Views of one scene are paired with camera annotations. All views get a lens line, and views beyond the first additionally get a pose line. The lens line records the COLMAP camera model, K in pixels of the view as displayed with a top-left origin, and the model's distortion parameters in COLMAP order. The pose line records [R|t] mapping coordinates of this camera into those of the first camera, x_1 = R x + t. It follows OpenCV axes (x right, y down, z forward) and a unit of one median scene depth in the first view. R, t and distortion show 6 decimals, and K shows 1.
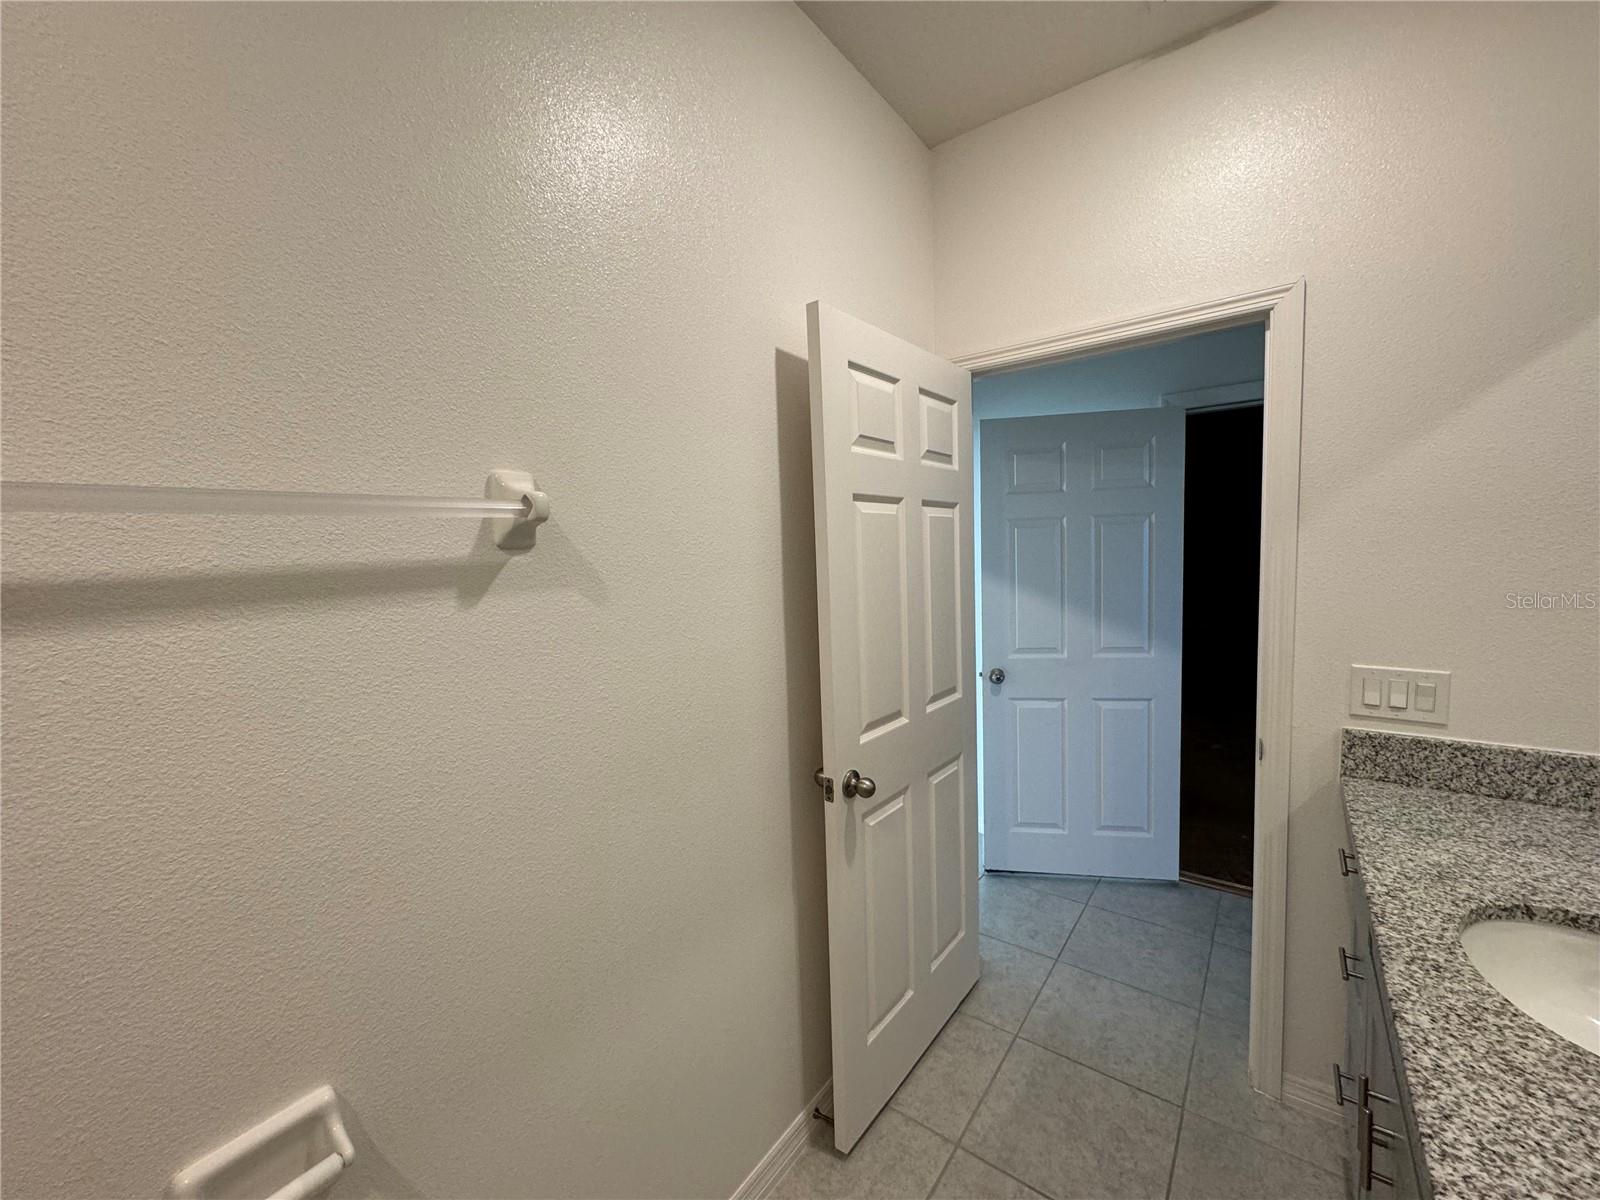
lens RADIAL K [[639.3, 0, 800.0], [0, 639.3, 600.0], [0, 0, 1]] dist [0.000708, 0.000306]
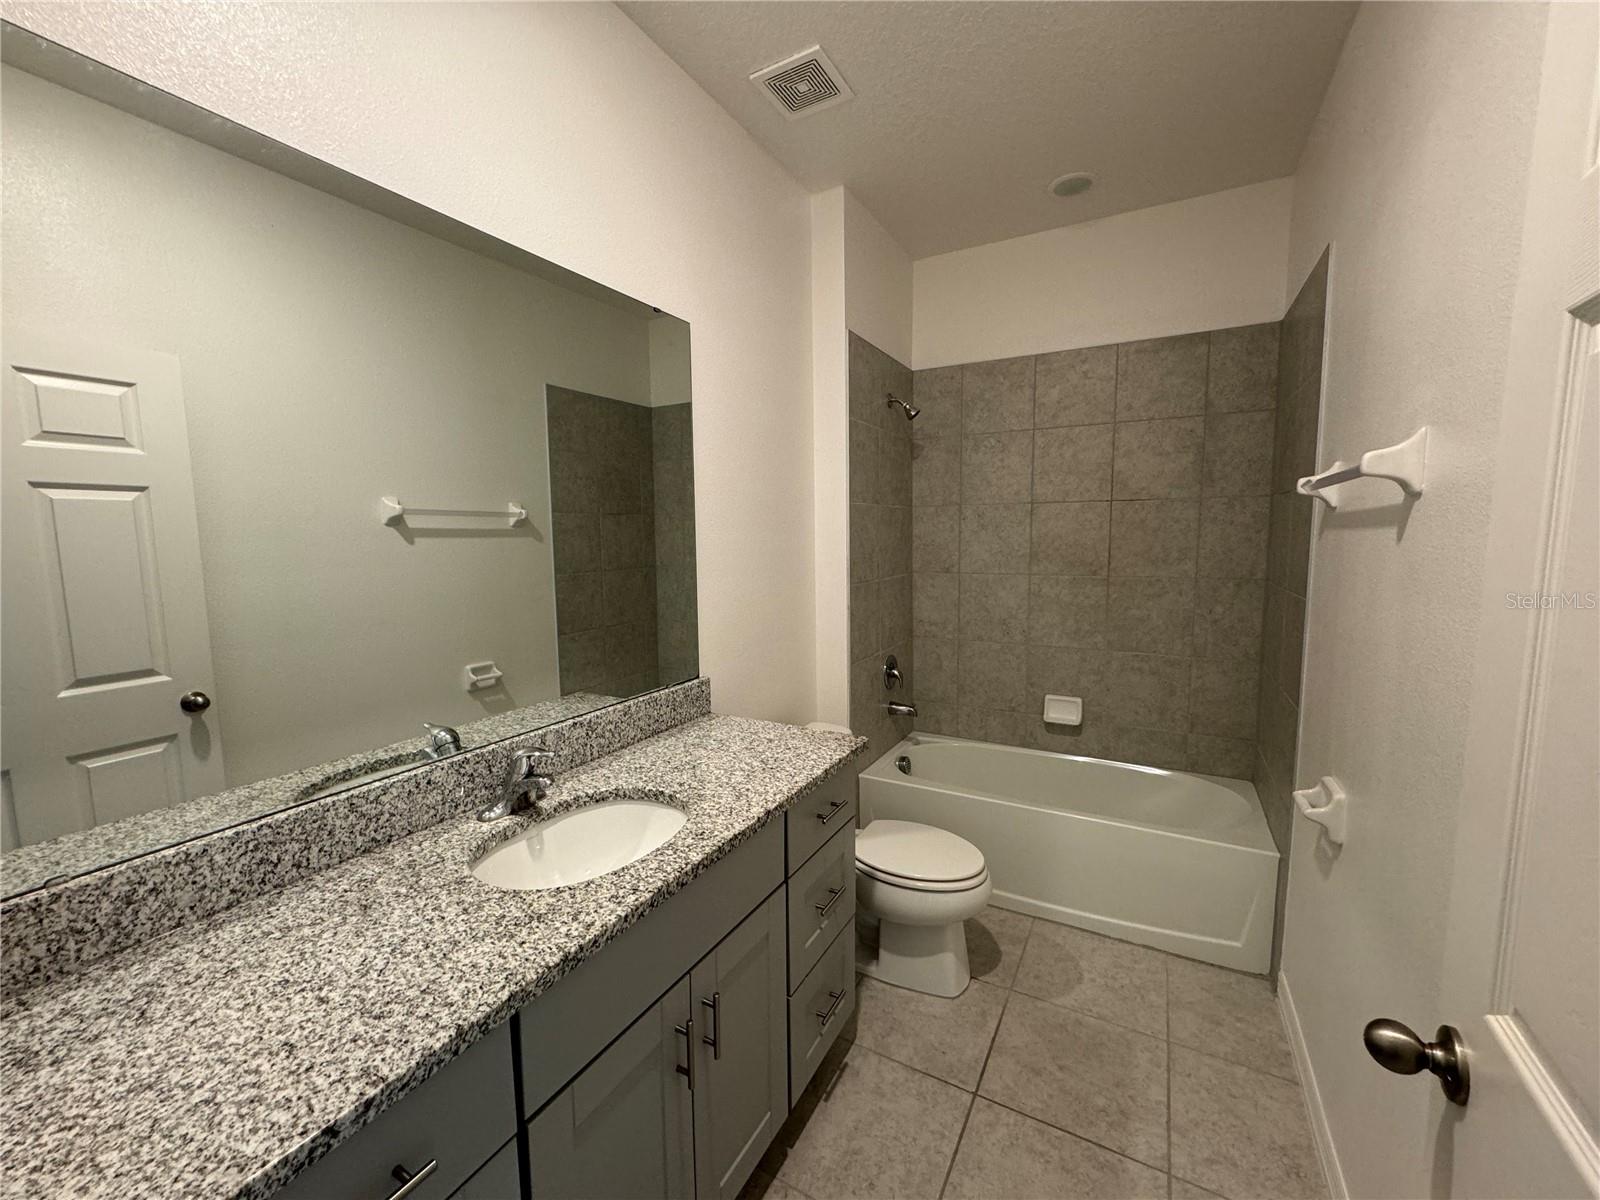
lens RADIAL K [[639.3, 0, 800.0], [0, 639.3, 600.0], [0, 0, 1]] dist [0.000708, 0.000306]
pose [[-0.989371, 0.064979, -0.130085, 0.919271], [0.040359, 0.982163, 0.183651, -0.156809], [0.139698, 0.176449, -0.974346, 2.246518]]
